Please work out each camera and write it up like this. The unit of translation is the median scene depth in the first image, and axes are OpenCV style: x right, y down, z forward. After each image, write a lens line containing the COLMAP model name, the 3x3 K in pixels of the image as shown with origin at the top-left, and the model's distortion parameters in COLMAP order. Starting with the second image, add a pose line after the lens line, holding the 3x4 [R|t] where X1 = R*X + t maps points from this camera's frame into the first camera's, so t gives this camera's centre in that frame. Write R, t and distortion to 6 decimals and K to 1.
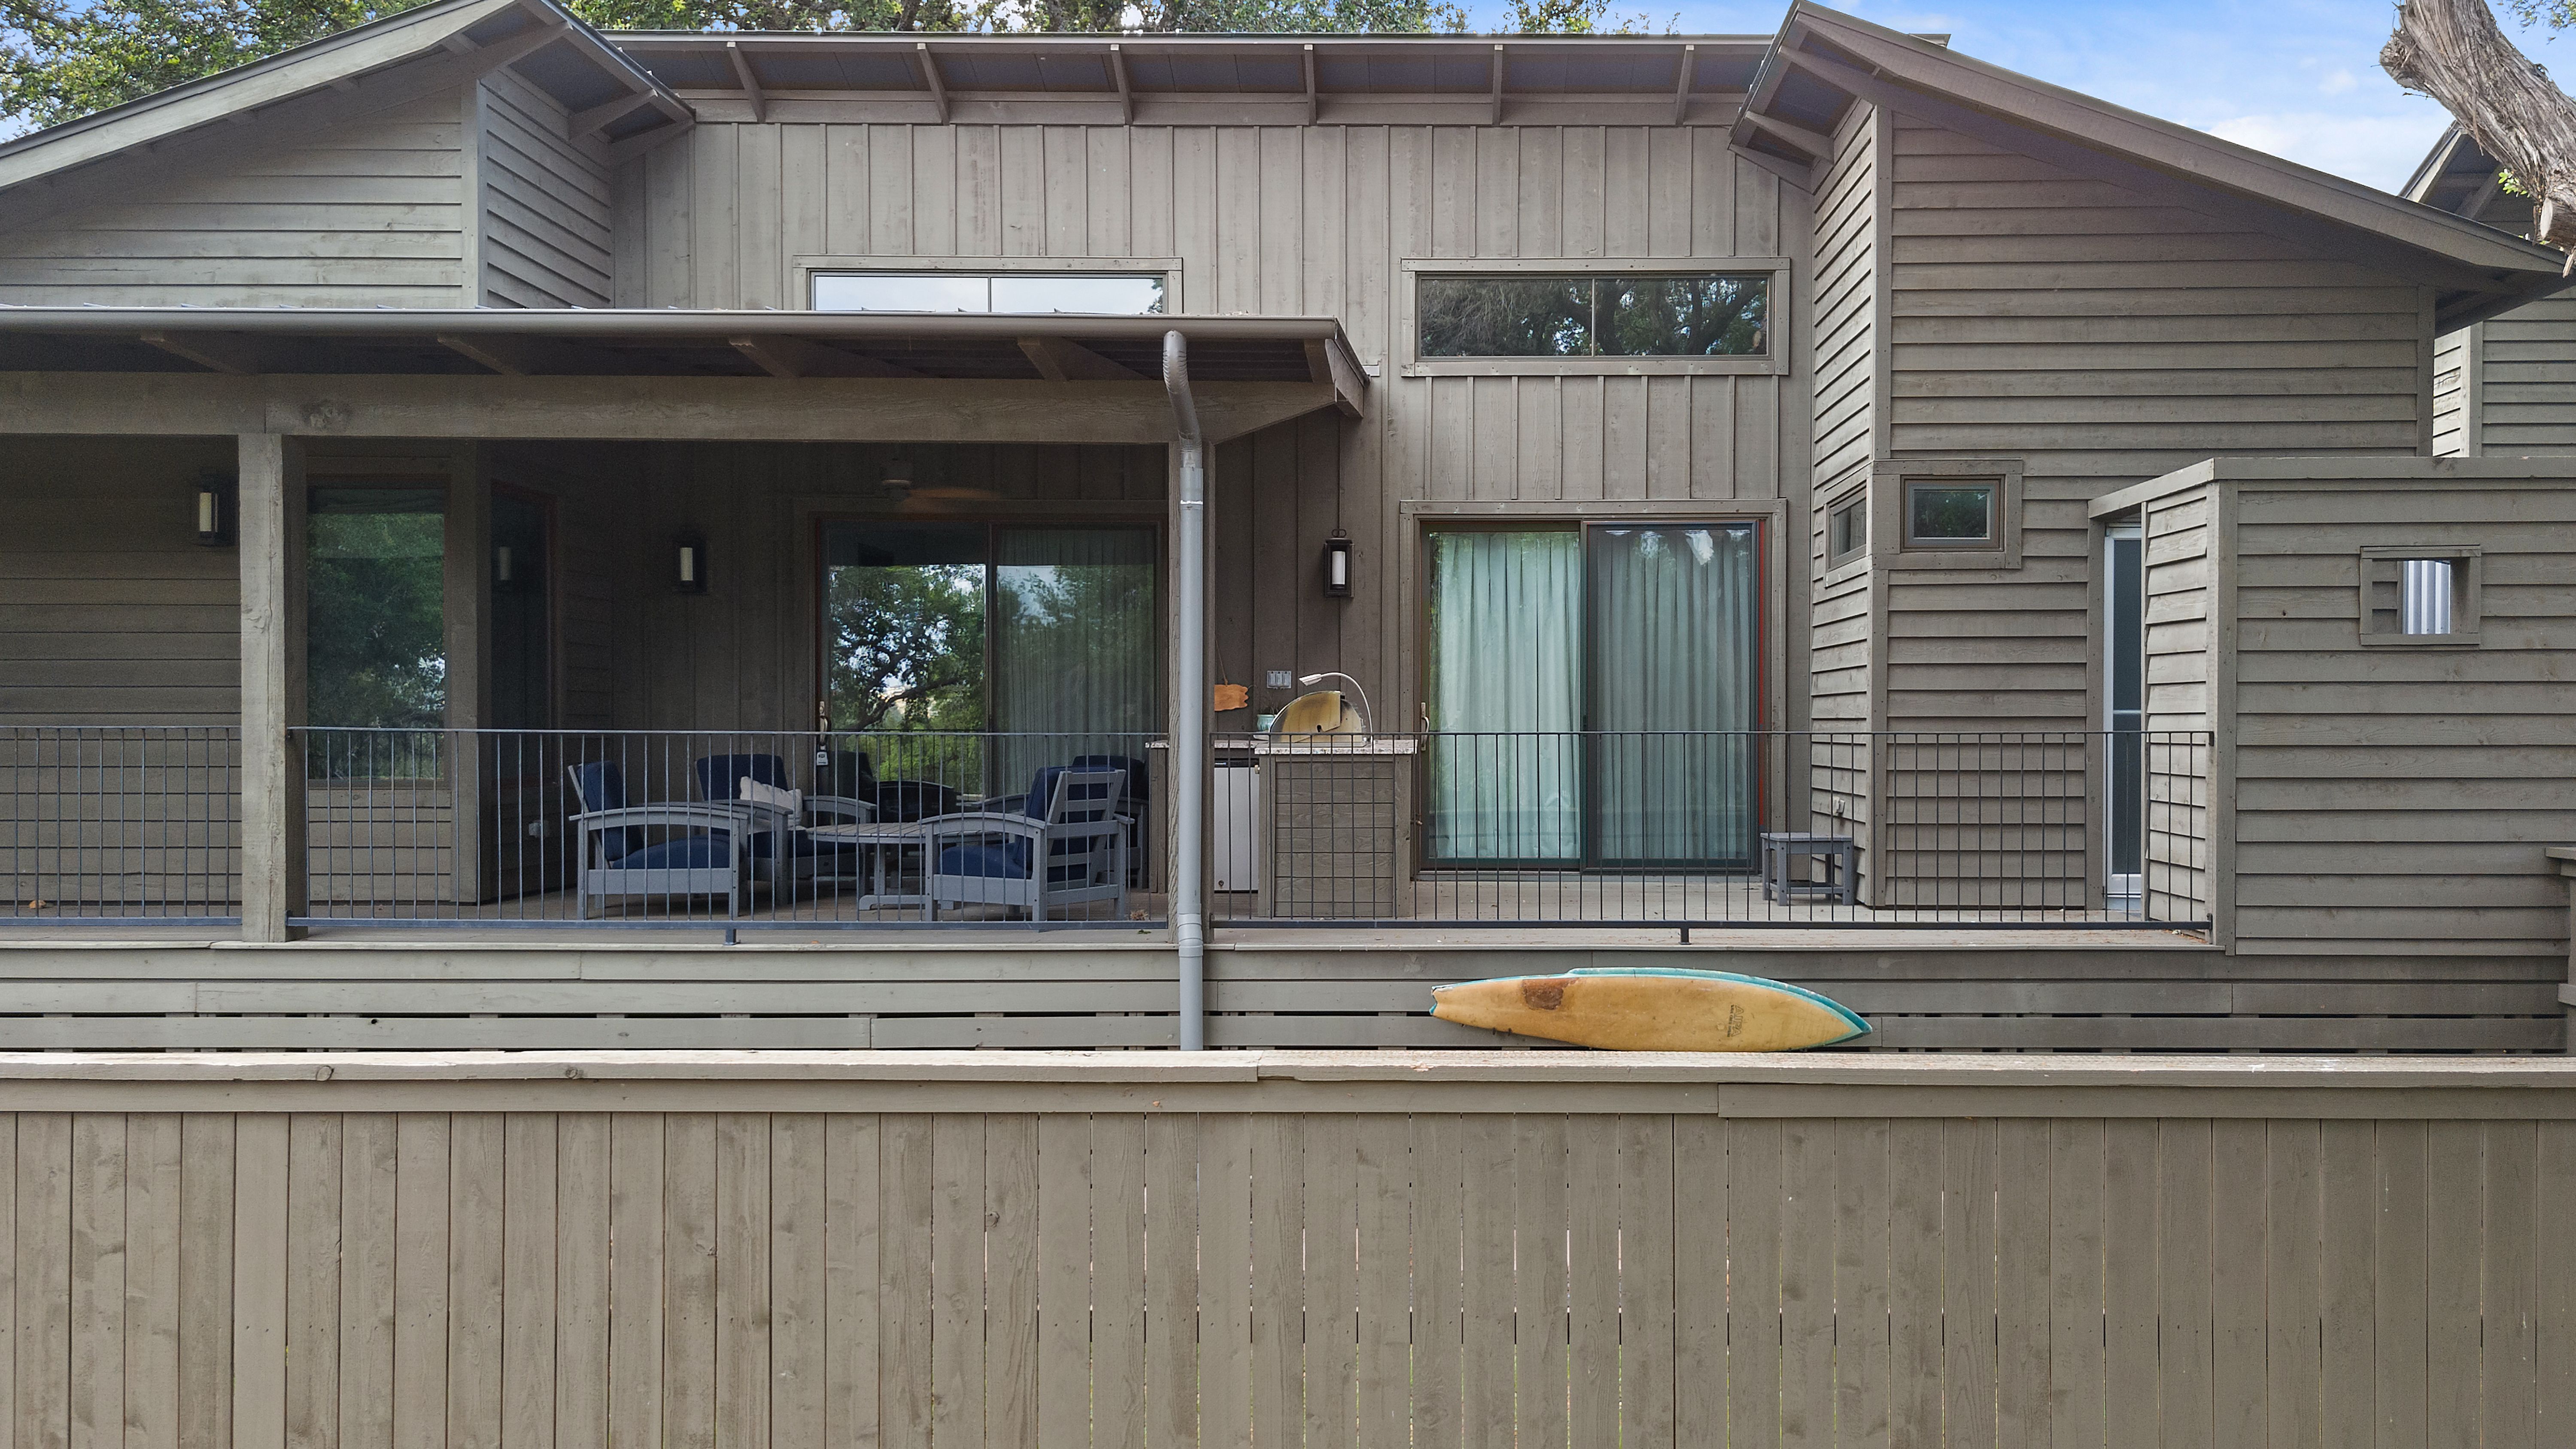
lens RADIAL K [[2109.4, 0, 1302.2], [0, 2109.4, 735.1], [0, 0, 1]] dist [-0.010169, -0.004953]
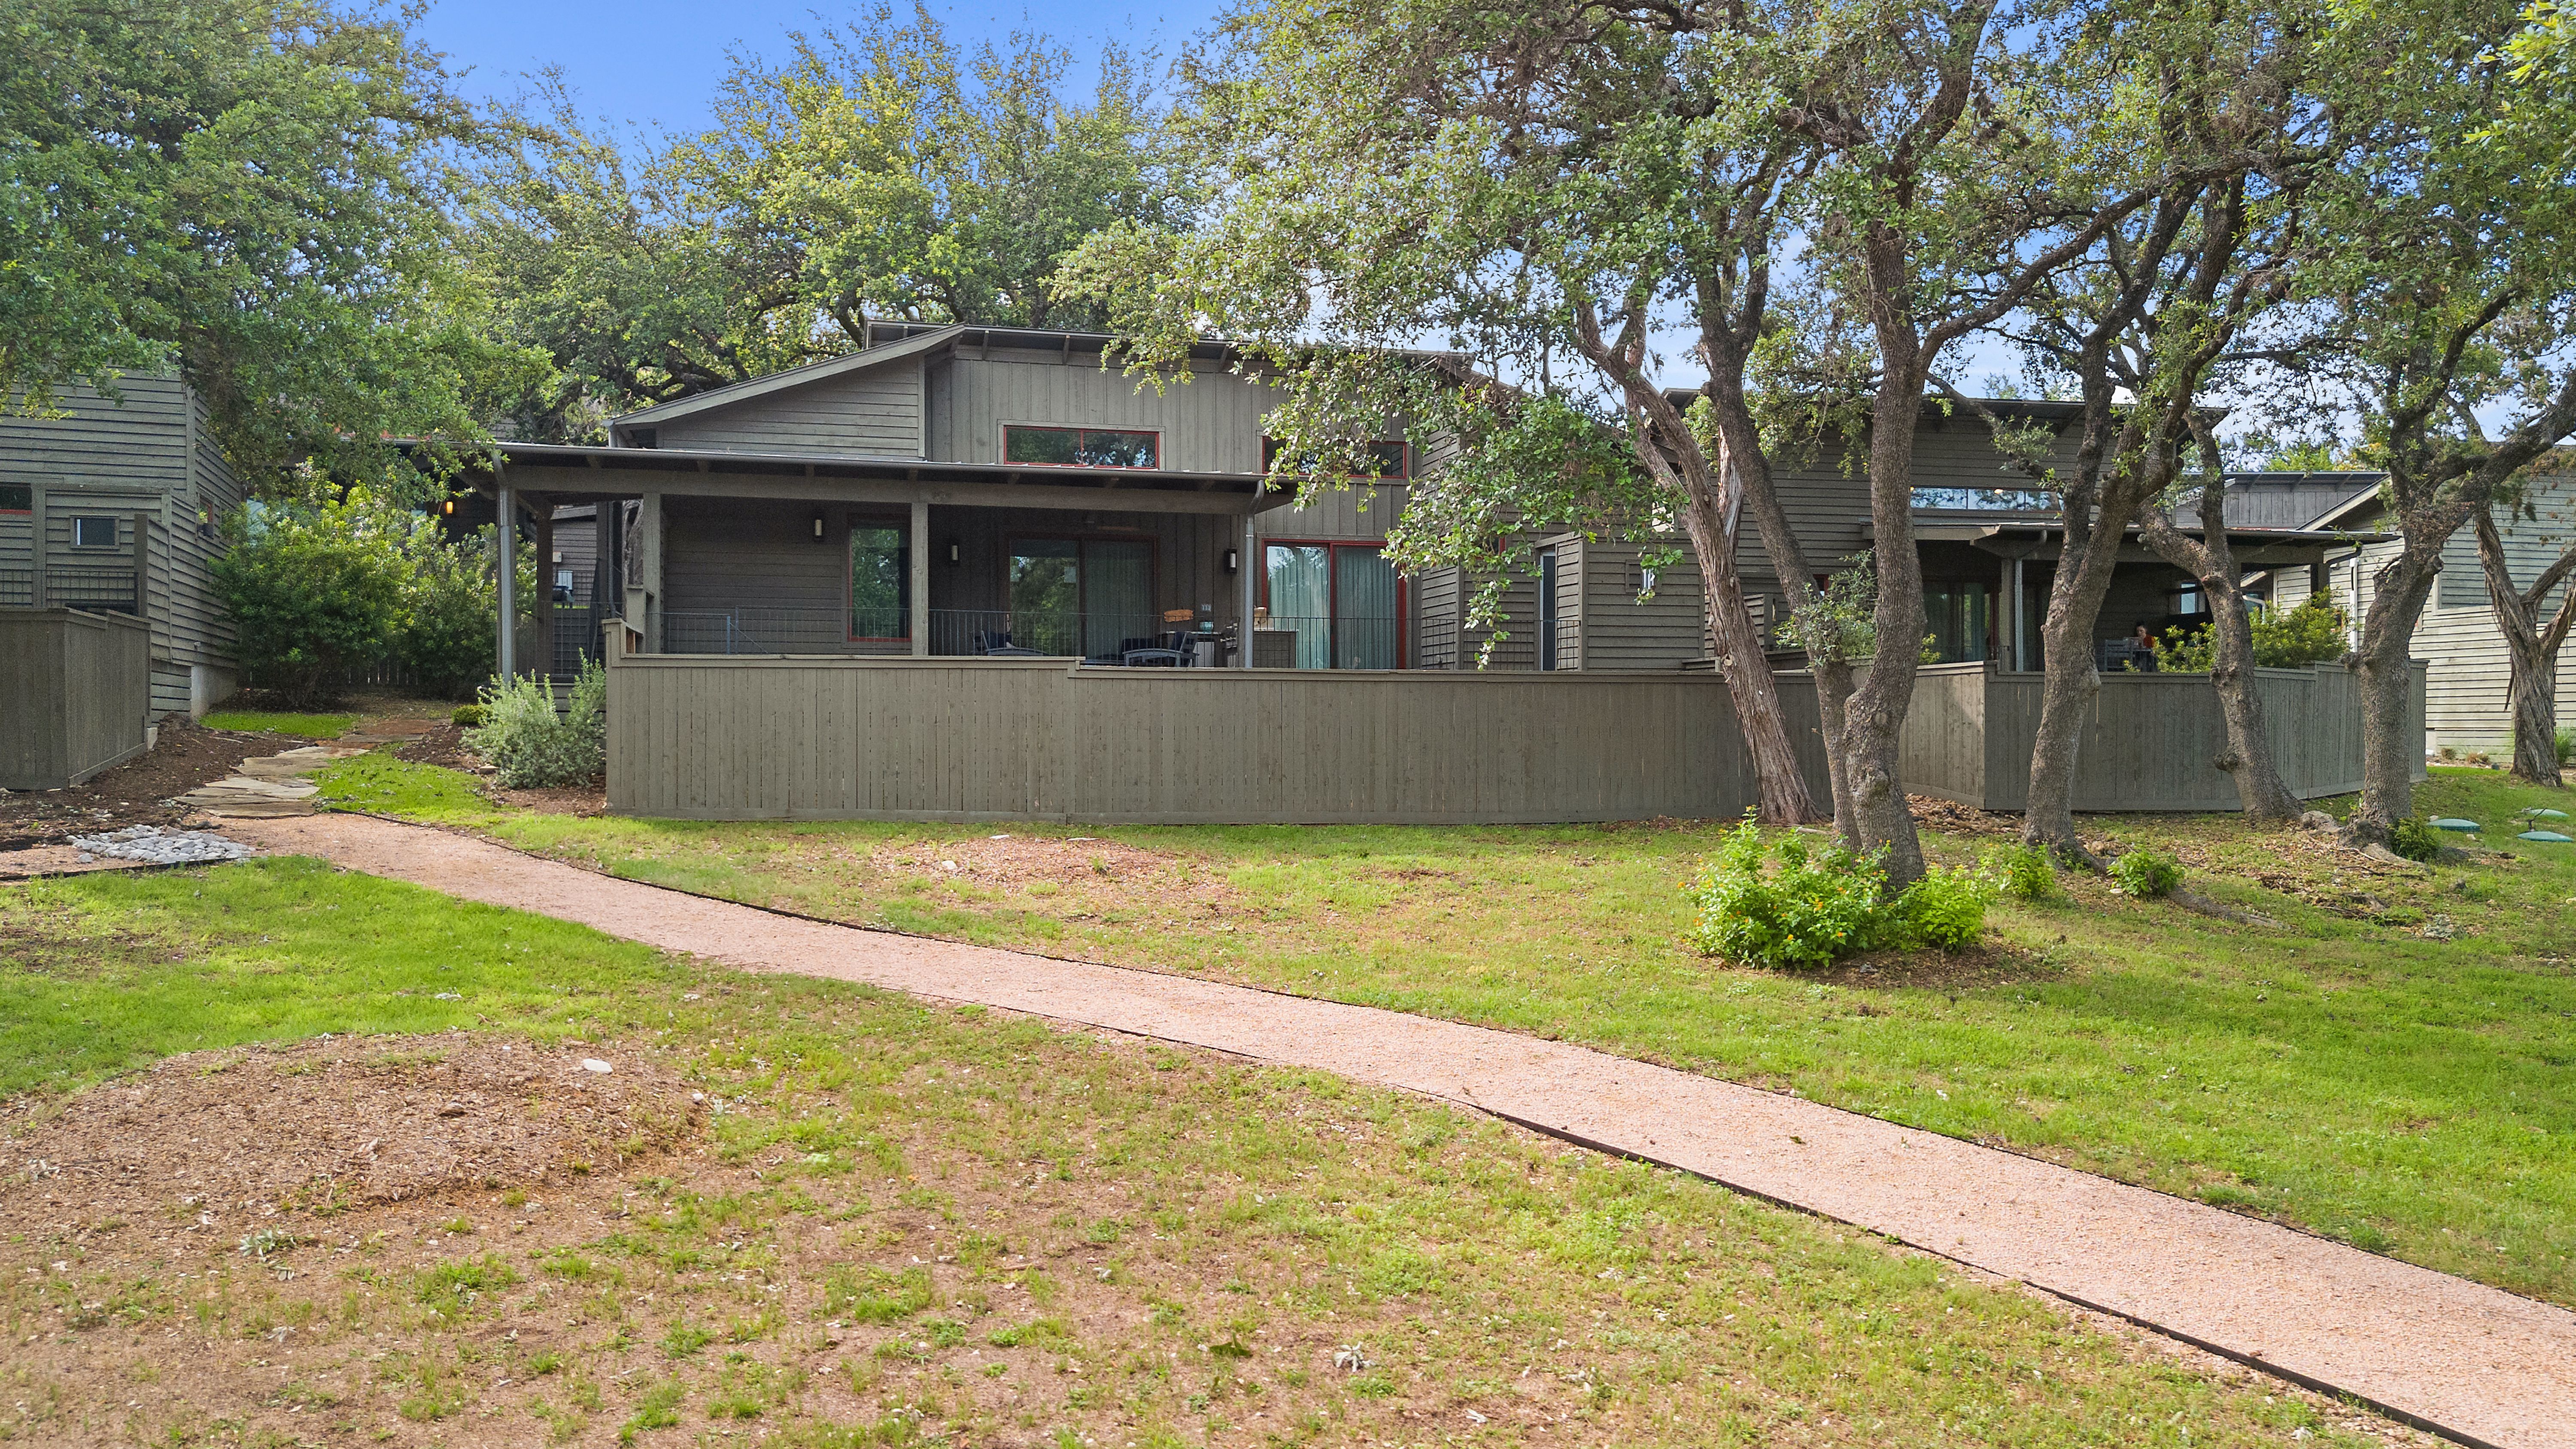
lens RADIAL K [[2109.4, 0, 1287.5], [0, 2109.4, 732.2], [0, 0, 1]] dist [-0.010169, -0.004953]
pose [[0.957196, -0.004096, 0.289412, -0.704278], [0.005438, 0.999978, -0.003831, 0.140032], [-0.289390, 0.005240, 0.957197, -1.476057]]
